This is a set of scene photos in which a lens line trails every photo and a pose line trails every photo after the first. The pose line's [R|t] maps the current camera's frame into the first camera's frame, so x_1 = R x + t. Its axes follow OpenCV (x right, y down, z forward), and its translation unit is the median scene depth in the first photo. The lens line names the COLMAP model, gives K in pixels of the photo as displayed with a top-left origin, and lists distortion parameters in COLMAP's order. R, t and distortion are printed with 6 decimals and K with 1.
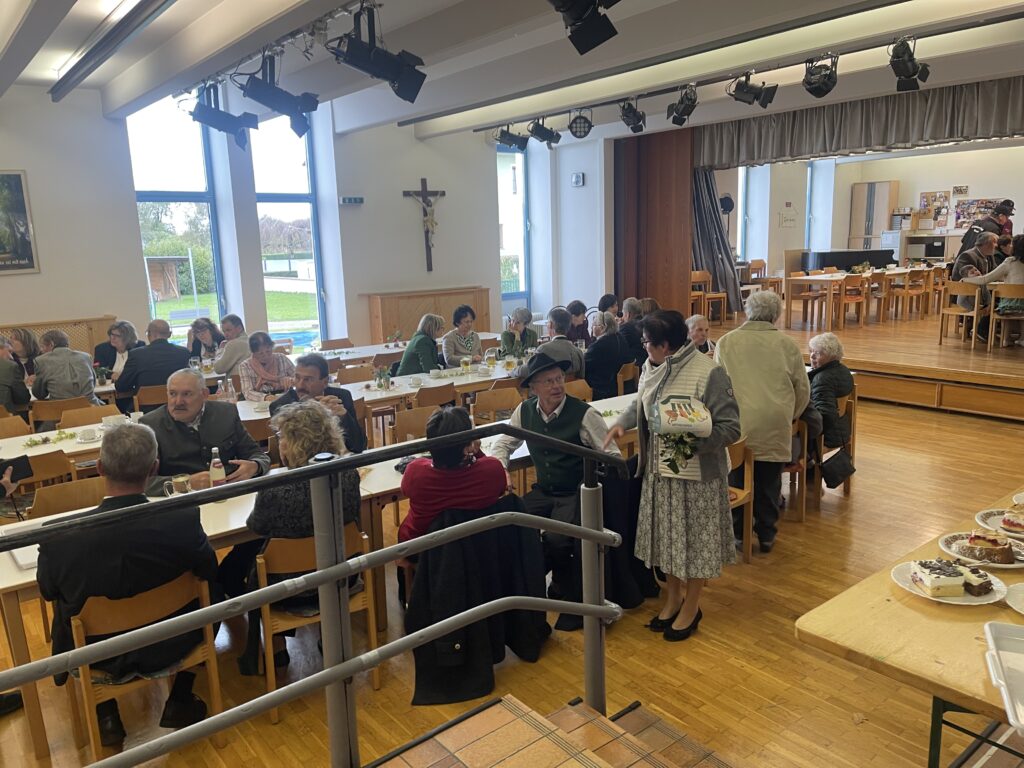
lens RADIAL K [[767.3, 0, 514.8], [0, 767.3, 385.6], [0, 0, 1]] dist [0.036826, -0.071355]
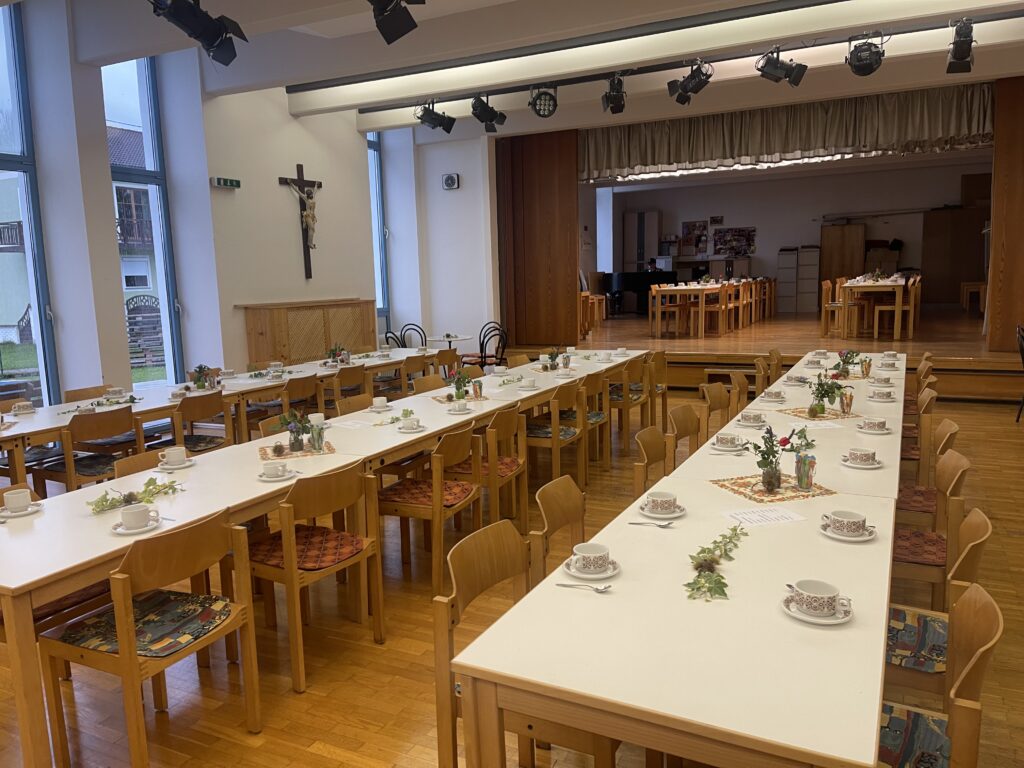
lens RADIAL K [[767.3, 0, 511.8], [0, 767.3, 383.2], [0, 0, 1]] dist [0.036826, -0.071355]
pose [[0.915647, -0.052011, 0.398604, -0.249310], [0.075263, 0.996241, -0.042898, 0.012635], [-0.394874, 0.069279, 0.916119, 0.181831]]
